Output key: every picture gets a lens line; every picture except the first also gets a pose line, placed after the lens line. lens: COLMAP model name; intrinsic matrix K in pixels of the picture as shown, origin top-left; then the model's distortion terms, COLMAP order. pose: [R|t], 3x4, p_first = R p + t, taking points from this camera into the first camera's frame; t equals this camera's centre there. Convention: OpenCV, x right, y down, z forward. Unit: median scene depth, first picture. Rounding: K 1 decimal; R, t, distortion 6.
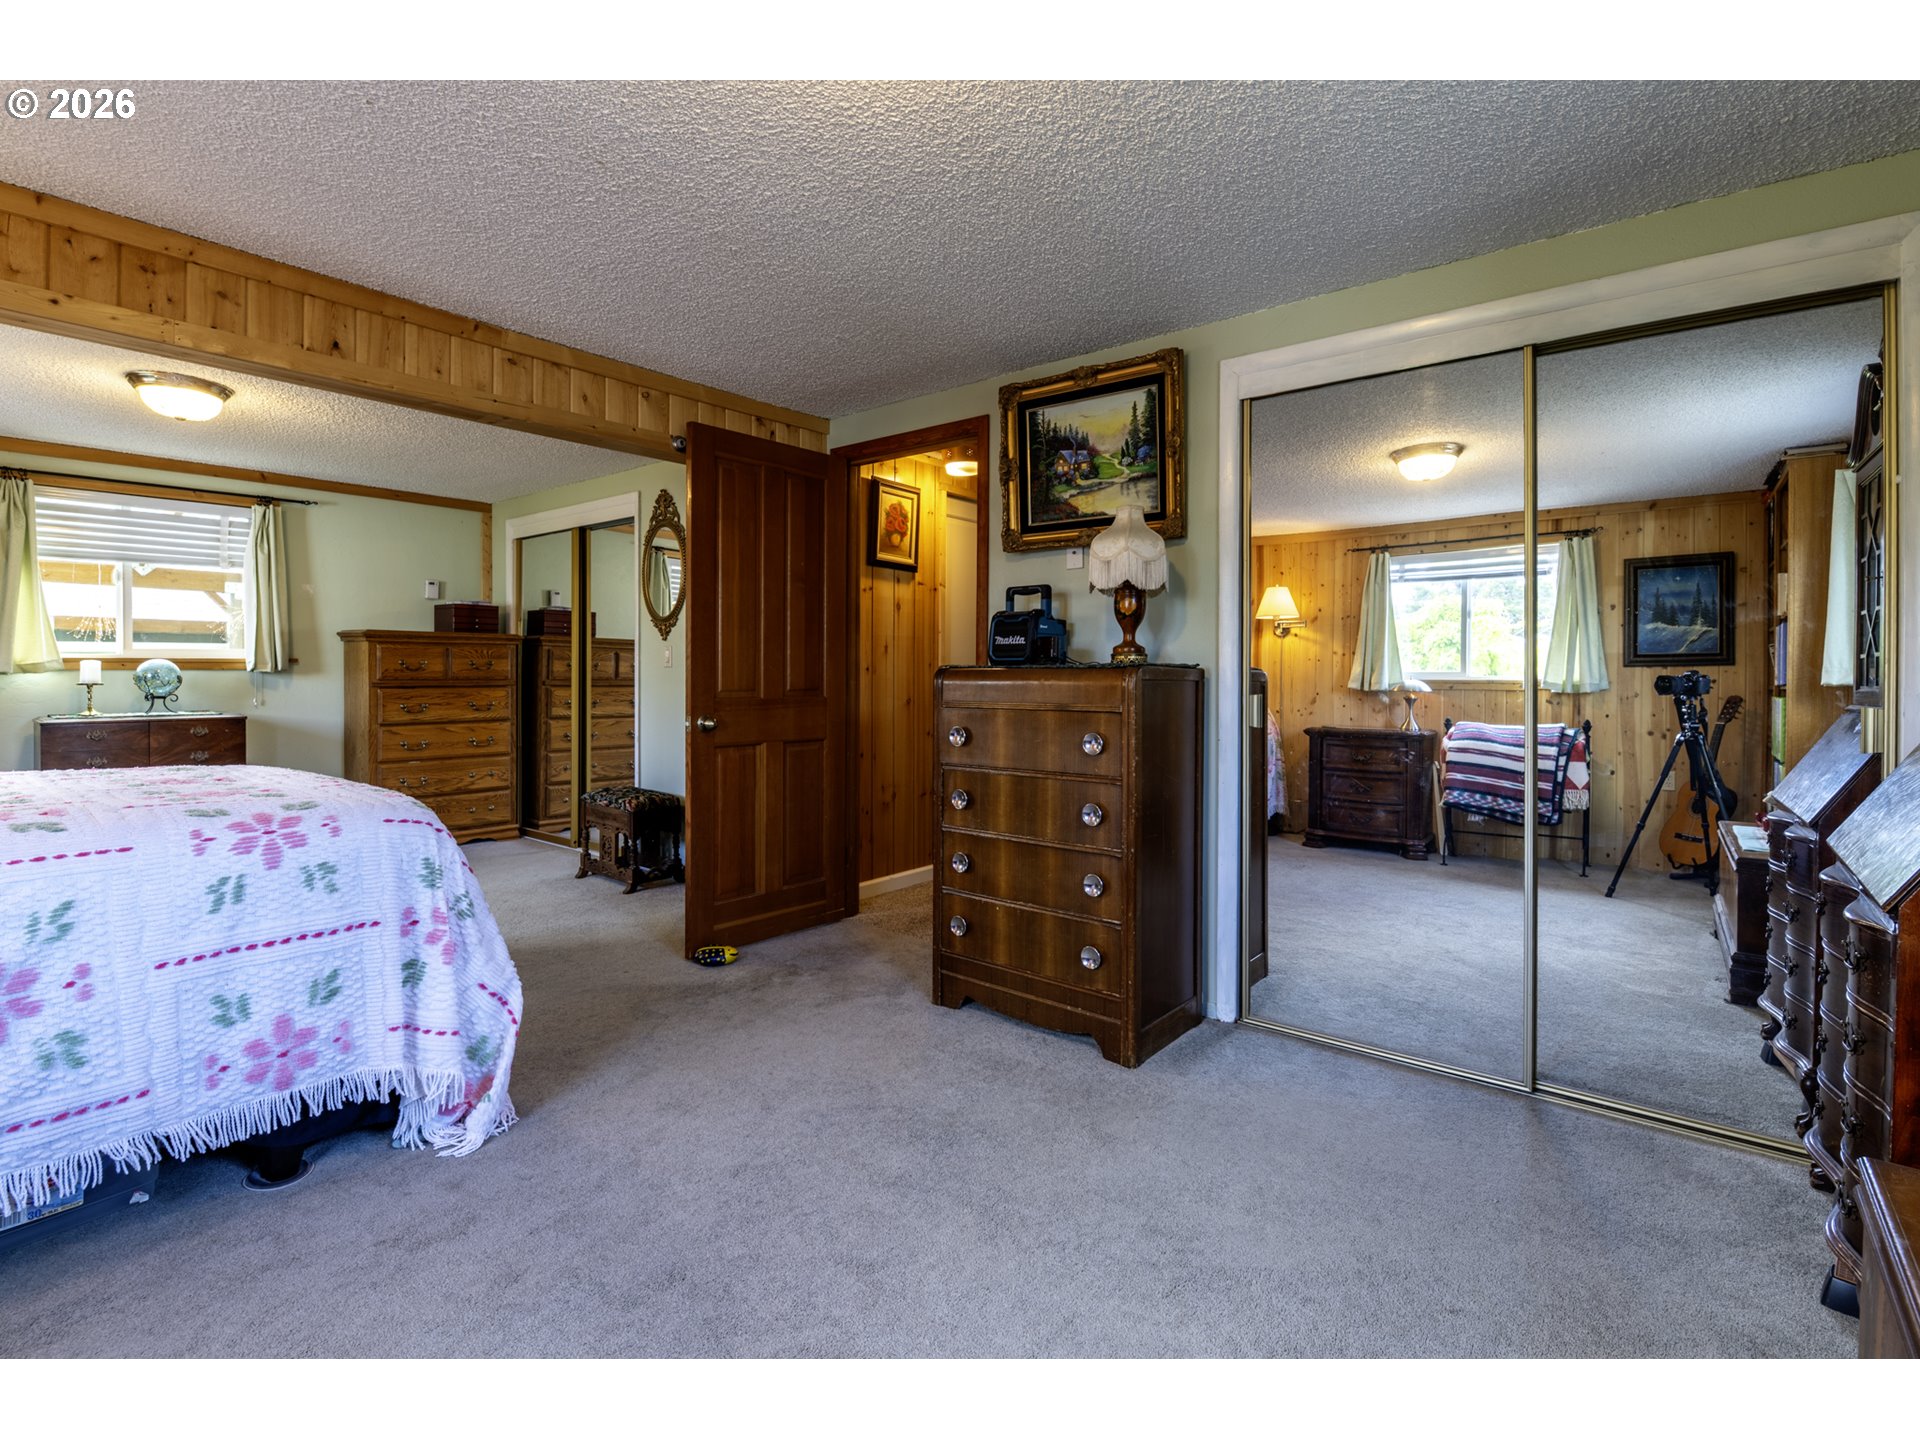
lens RADIAL K [[898.8, 0, 927.1], [0, 898.8, 692.6], [0, 0, 1]] dist [-0.003387, -0.011437]
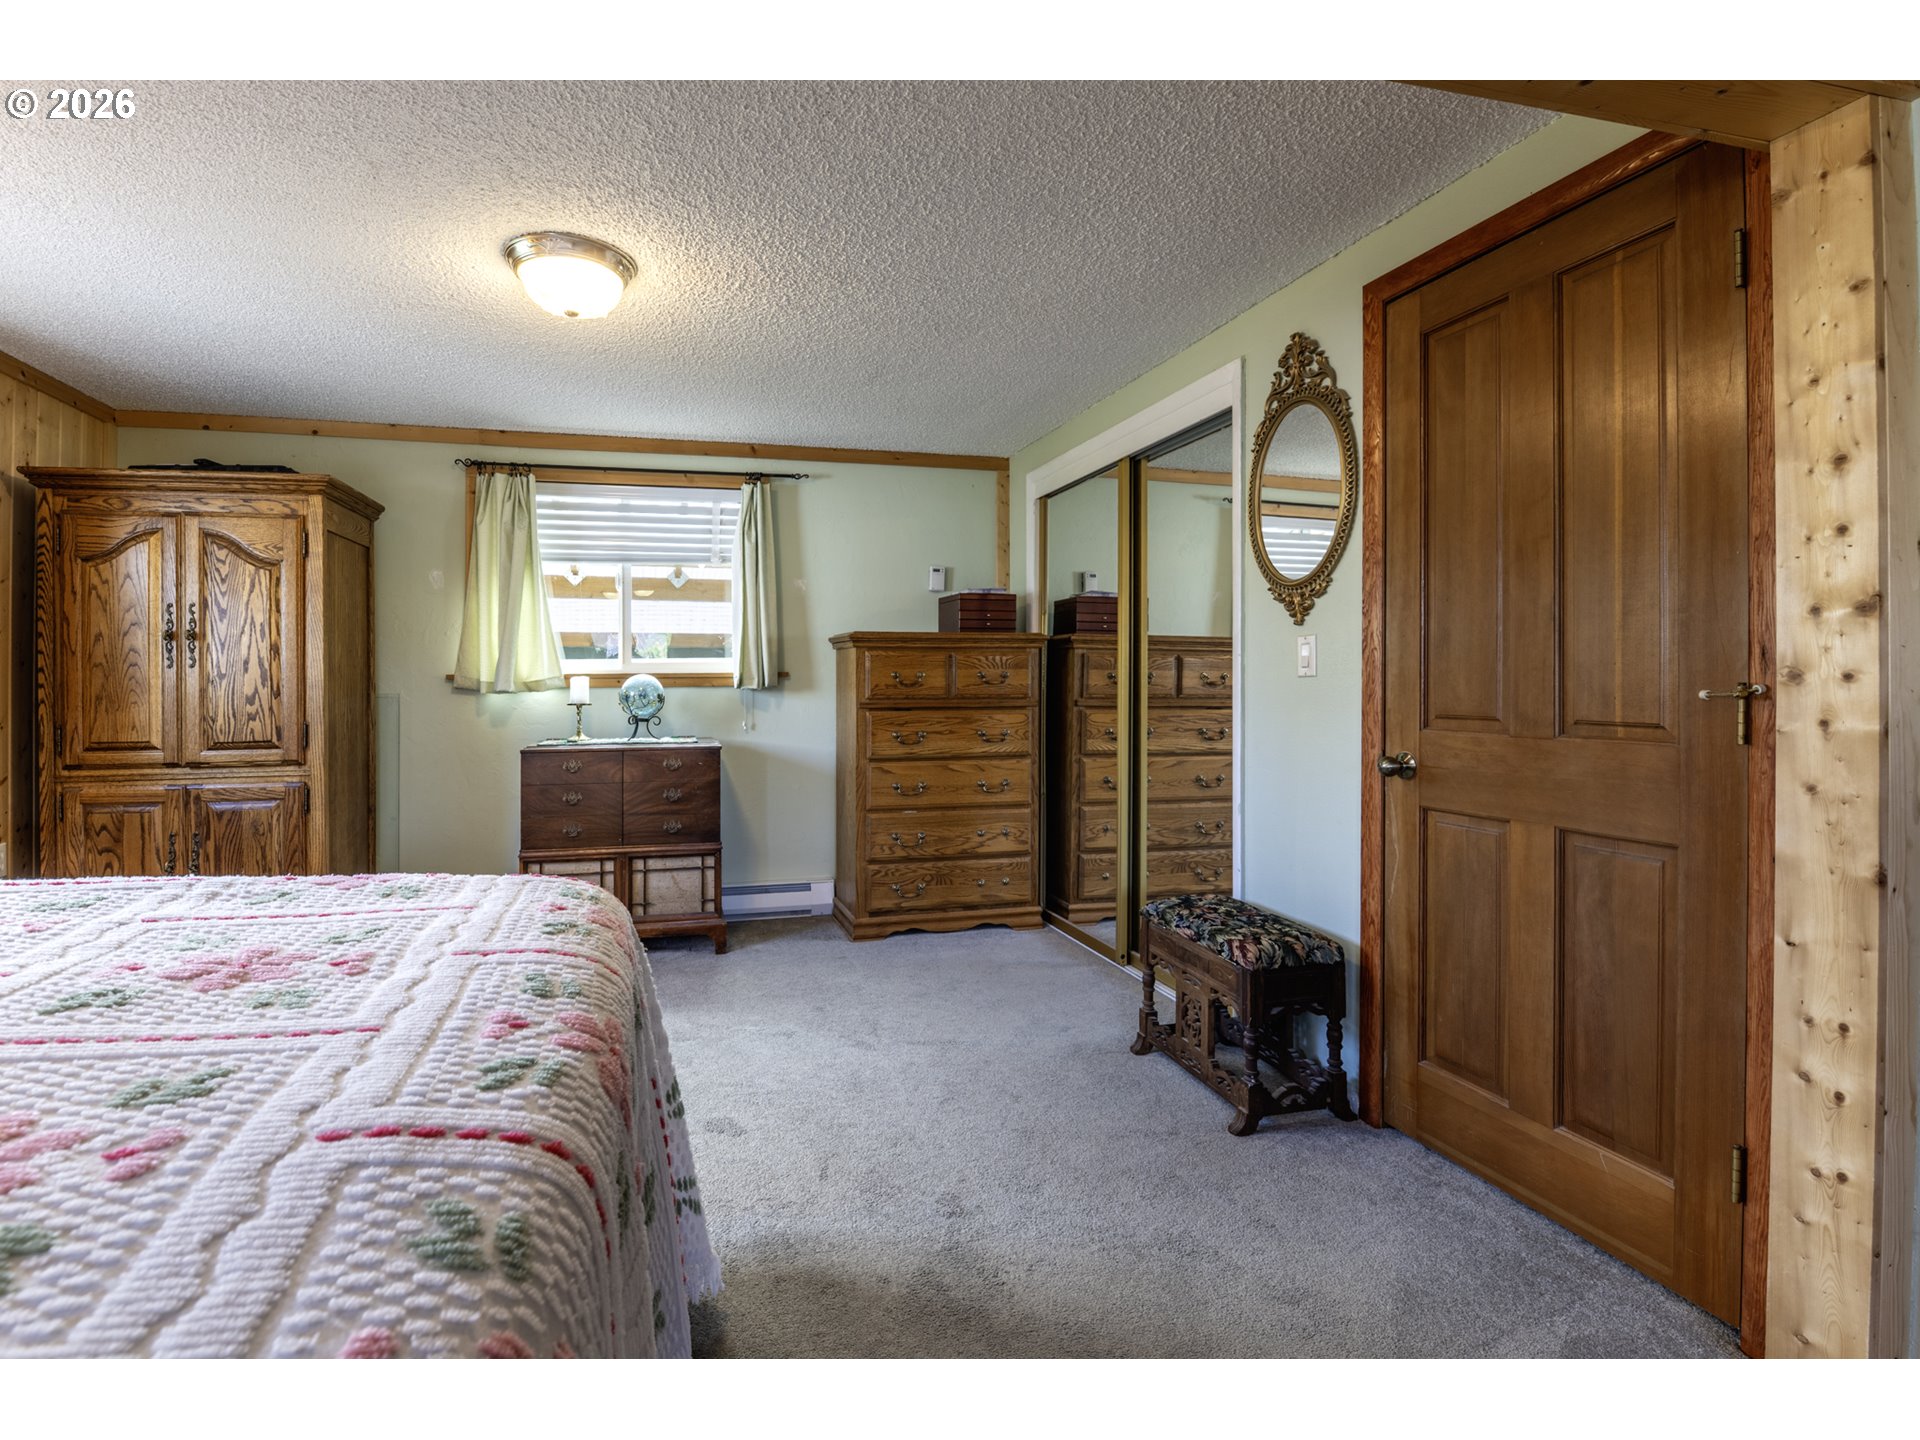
lens RADIAL K [[898.8, 0, 927.1], [0, 898.8, 692.6], [0, 0, 1]] dist [-0.003387, -0.011437]
pose [[0.847456, -0.002839, -0.530858, -0.172002], [-0.004473, 0.999912, -0.012488, -0.010182], [0.530847, 0.012957, 0.847369, 0.387626]]
